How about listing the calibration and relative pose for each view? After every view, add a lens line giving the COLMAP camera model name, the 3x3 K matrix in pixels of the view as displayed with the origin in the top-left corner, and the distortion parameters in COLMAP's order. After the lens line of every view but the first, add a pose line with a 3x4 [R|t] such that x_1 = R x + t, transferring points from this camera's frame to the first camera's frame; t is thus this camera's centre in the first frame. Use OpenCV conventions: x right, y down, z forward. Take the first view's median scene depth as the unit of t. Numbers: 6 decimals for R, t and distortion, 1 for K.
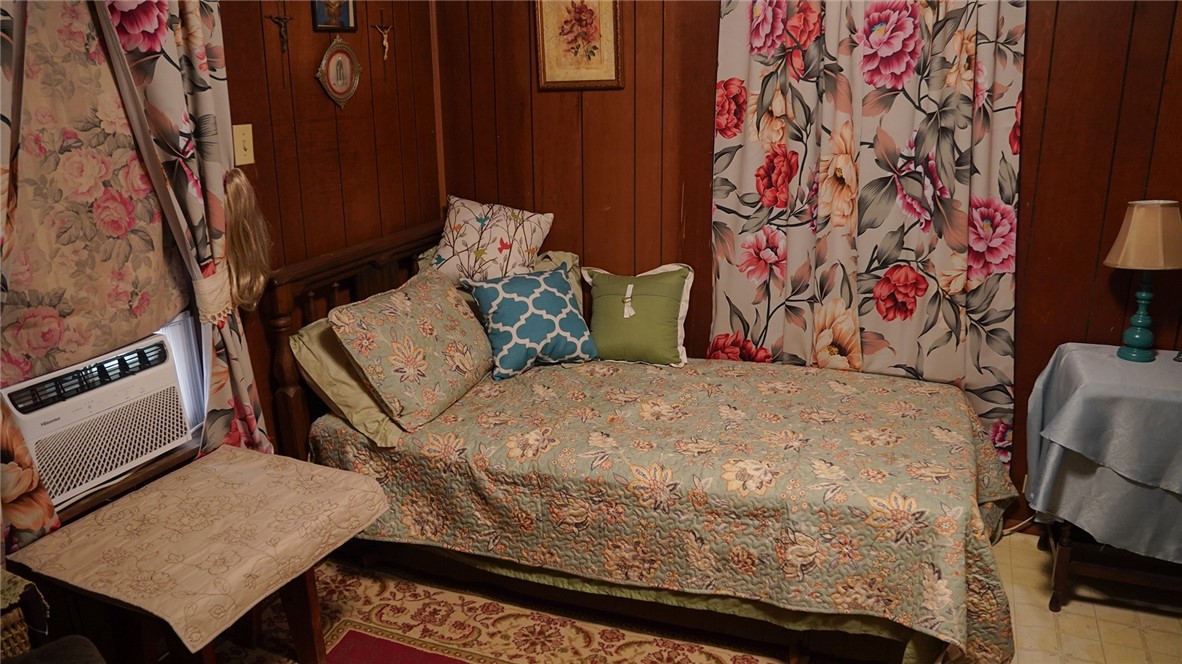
lens RADIAL K [[885.9, 0, 591.8], [0, 885.9, 332.8], [0, 0, 1]] dist [-0.070244, 0.020397]
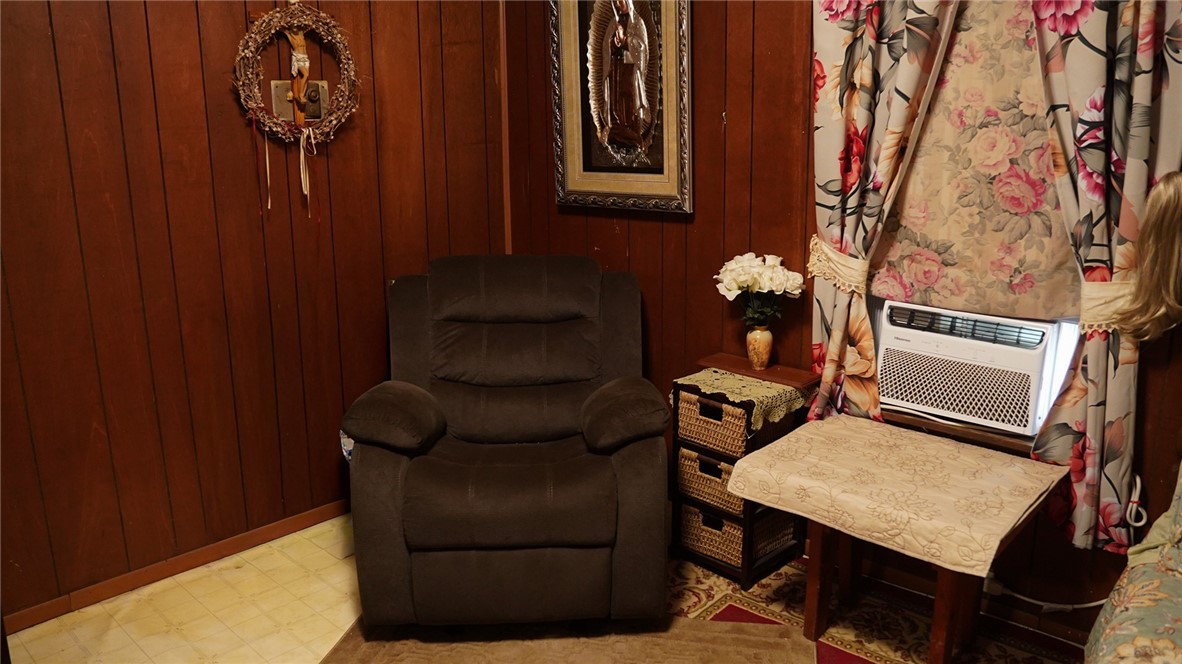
lens RADIAL K [[885.9, 0, 592.0], [0, 885.9, 324.9], [0, 0, 1]] dist [-0.070244, 0.020397]
pose [[-0.350711, 0.225790, -0.908857, 0.660926], [-0.266341, 0.906373, 0.327949, -0.207942], [0.897811, 0.357081, -0.257738, 0.903742]]
